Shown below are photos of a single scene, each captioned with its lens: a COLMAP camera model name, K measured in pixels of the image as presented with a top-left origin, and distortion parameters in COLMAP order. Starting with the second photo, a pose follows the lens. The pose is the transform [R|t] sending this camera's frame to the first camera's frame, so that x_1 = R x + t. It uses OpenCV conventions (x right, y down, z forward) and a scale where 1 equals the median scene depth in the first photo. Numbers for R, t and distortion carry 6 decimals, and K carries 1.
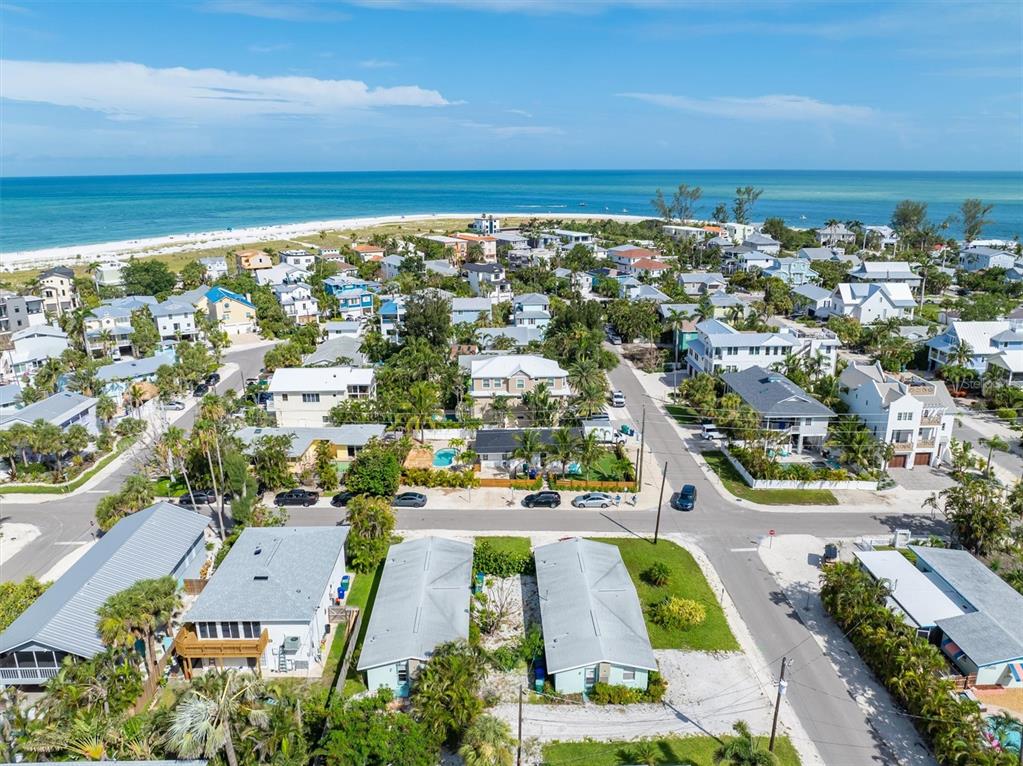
lens RADIAL K [[732.3, 0, 511.5], [0, 732.3, 383.0], [0, 0, 1]] dist [-0.037179, 0.001943]
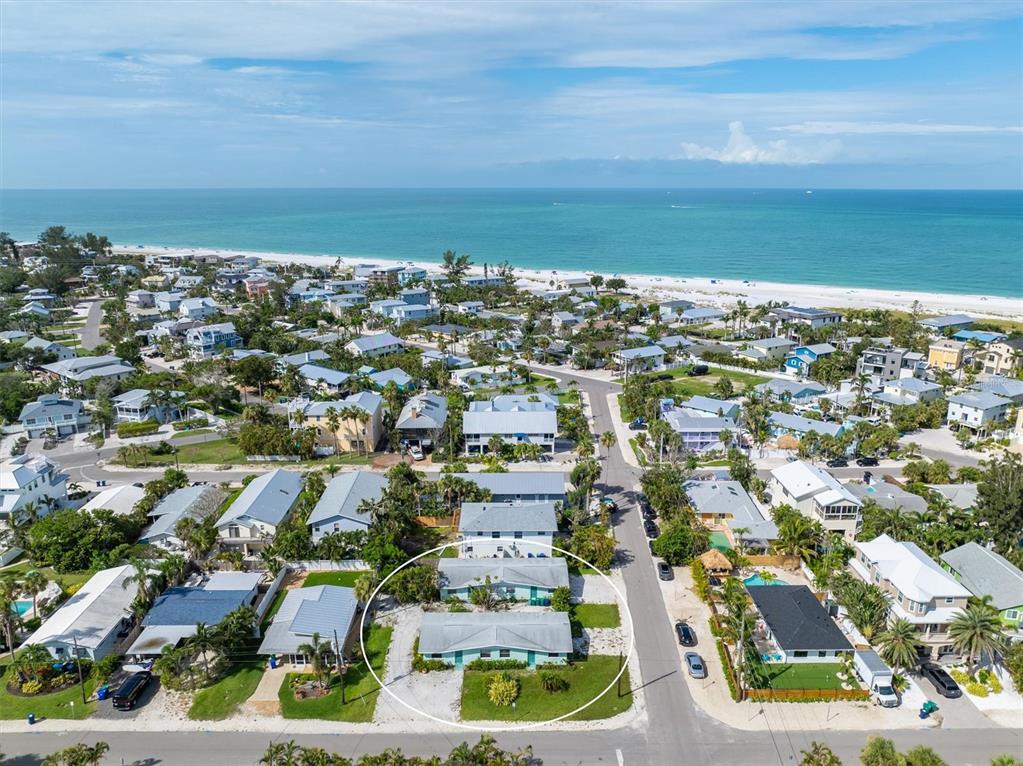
lens RADIAL K [[715.7, 0, 511.5], [0, 715.7, 383.0], [0, 0, 1]] dist [-0.007214, 0.005503]
pose [[-0.021202, 0.270266, -0.962552, 0.822736], [-0.280023, 0.922629, 0.265224, -0.334947], [0.959759, 0.275160, 0.056119, 0.497248]]
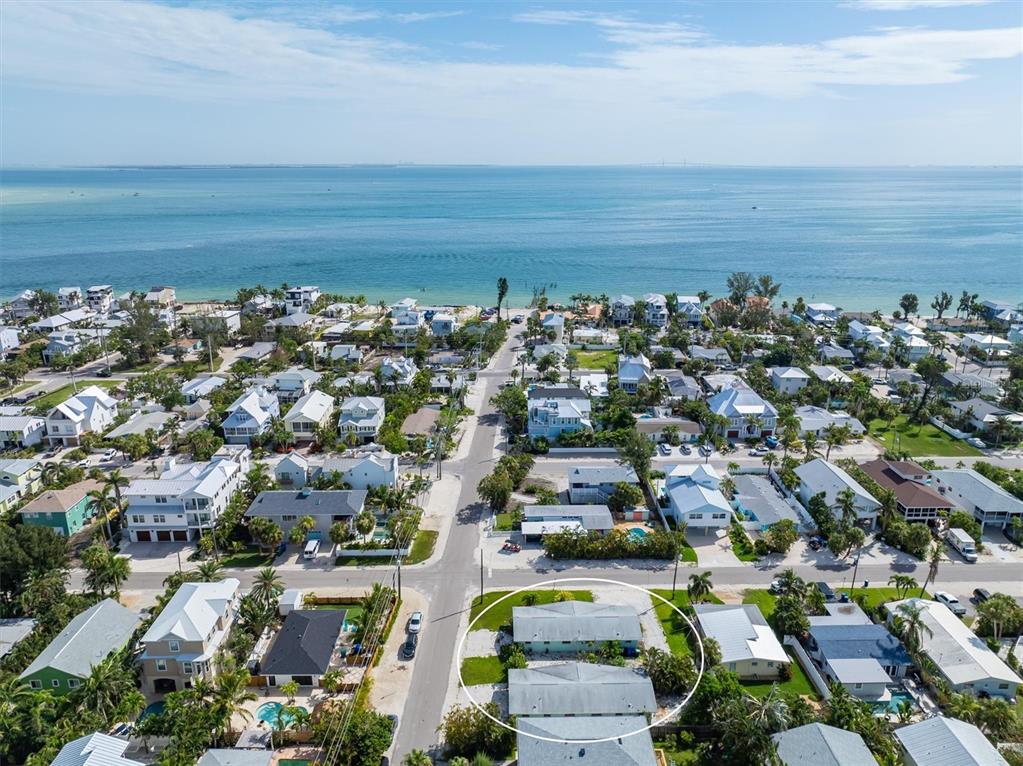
lens RADIAL K [[715.7, 0, 511.5], [0, 715.7, 383.0], [0, 0, 1]] dist [-0.007214, 0.005503]
pose [[0.012327, -0.292944, 0.956050, -0.819851], [0.280204, 0.918827, 0.277926, -0.451253], [-0.959861, 0.264463, 0.093411, 0.511462]]
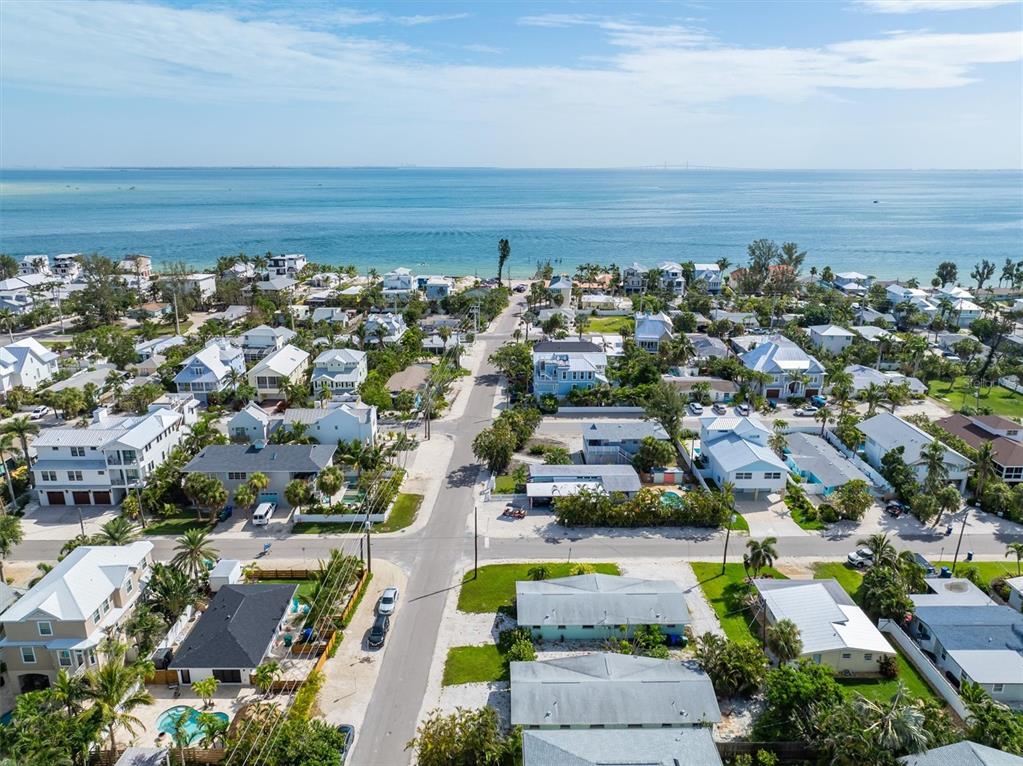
lens RADIAL K [[715.7, 0, 511.5], [0, 715.7, 383.0], [0, 0, 1]] dist [-0.007214, 0.005503]
pose [[0.015108, -0.288494, 0.957362, -0.608613], [0.278313, 0.920847, 0.273098, -0.276971], [-0.960372, 0.262320, 0.094204, 0.567250]]
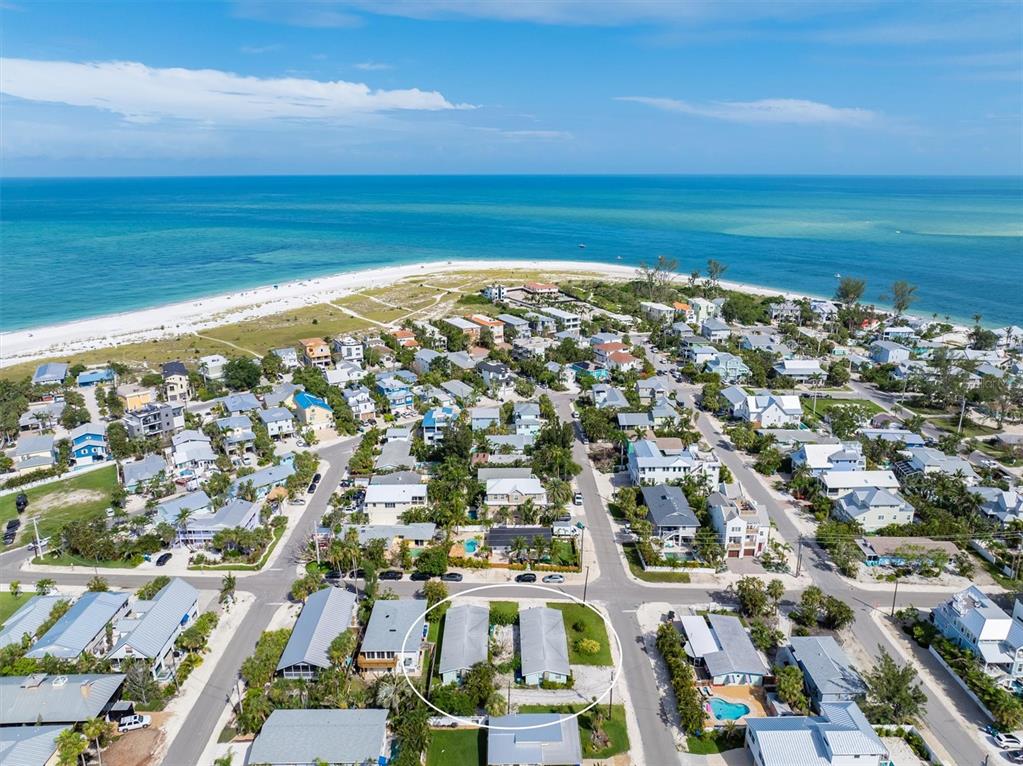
lens RADIAL K [[720.0, 0, 511.5], [0, 720.0, 383.0], [0, 0, 1]] dist [0.006663, -0.042754]
pose [[0.999922, 0.007248, -0.010178, 0.017139], [-0.007202, 0.999964, 0.004592, -0.281929], [0.010211, -0.004519, 0.999938, -0.668576]]
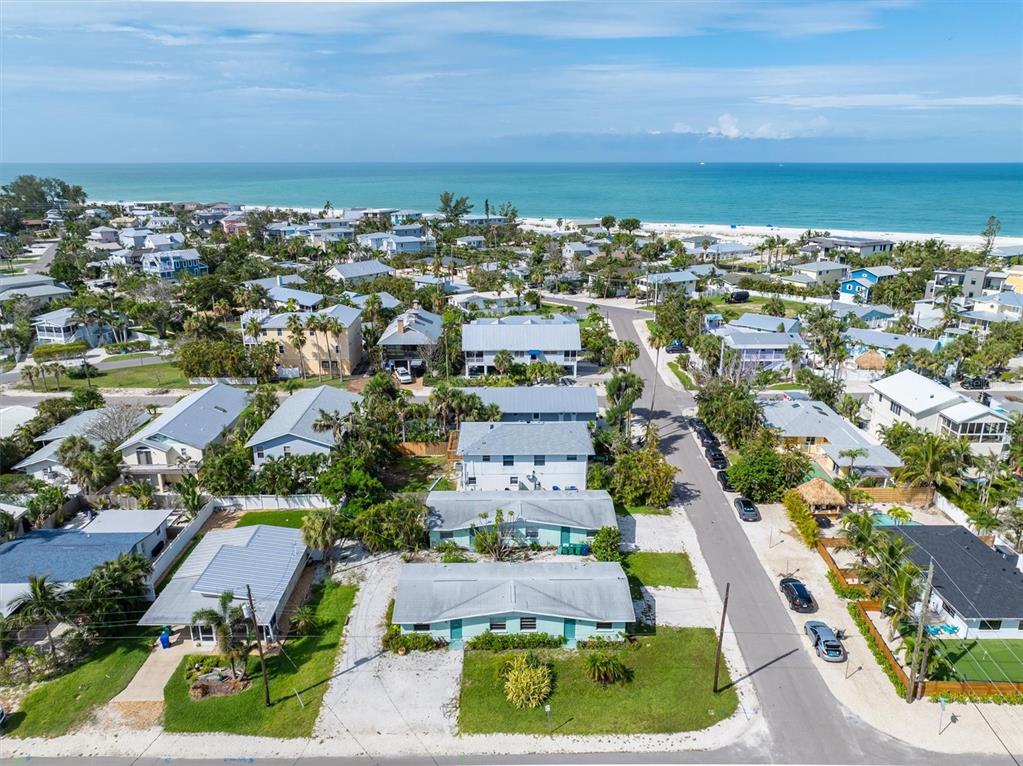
lens RADIAL K [[712.0, 0, 511.5], [0, 712.0, 383.0], [0, 0, 1]] dist [-0.014593, 0.032401]
pose [[-0.019896, 0.302275, -0.953013, 0.553498], [-0.279099, 0.913629, 0.295610, -0.135347], [0.960056, 0.271866, 0.066187, 0.527890]]
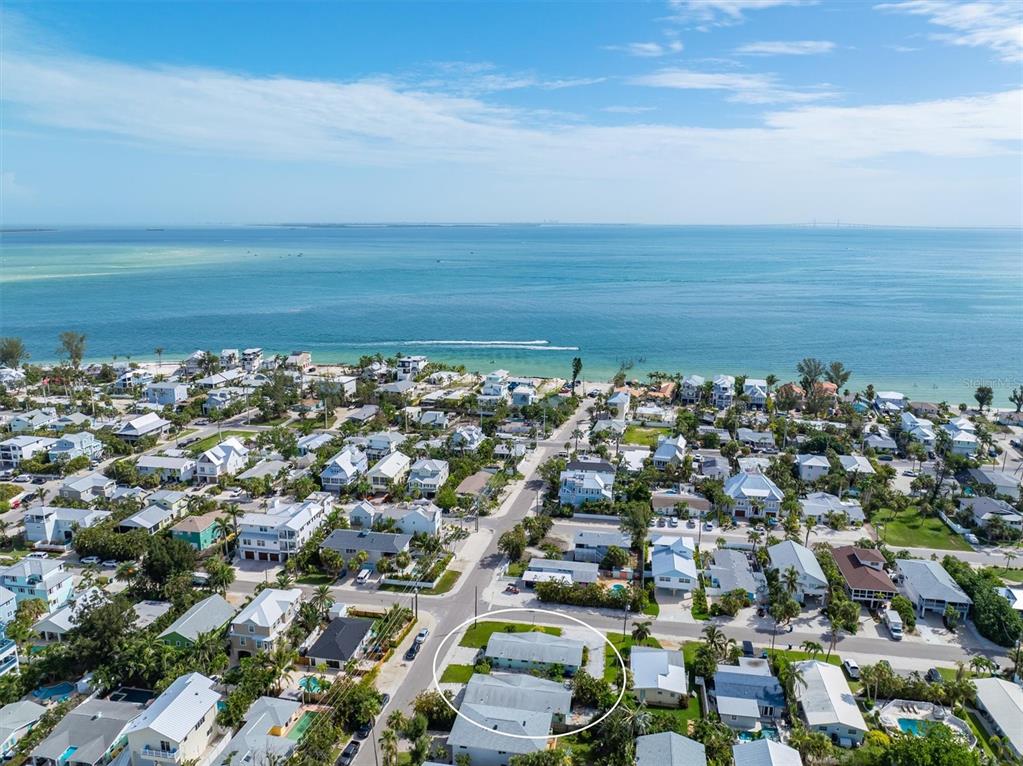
lens RADIAL K [[720.0, 0, 511.5], [0, 720.0, 383.0], [0, 0, 1]] dist [0.006663, -0.042754]
pose [[0.205749, -0.214216, 0.954871, -1.146112], [0.272757, 0.949634, 0.154269, -0.525247], [-0.939825, 0.228707, 0.253815, 0.188668]]
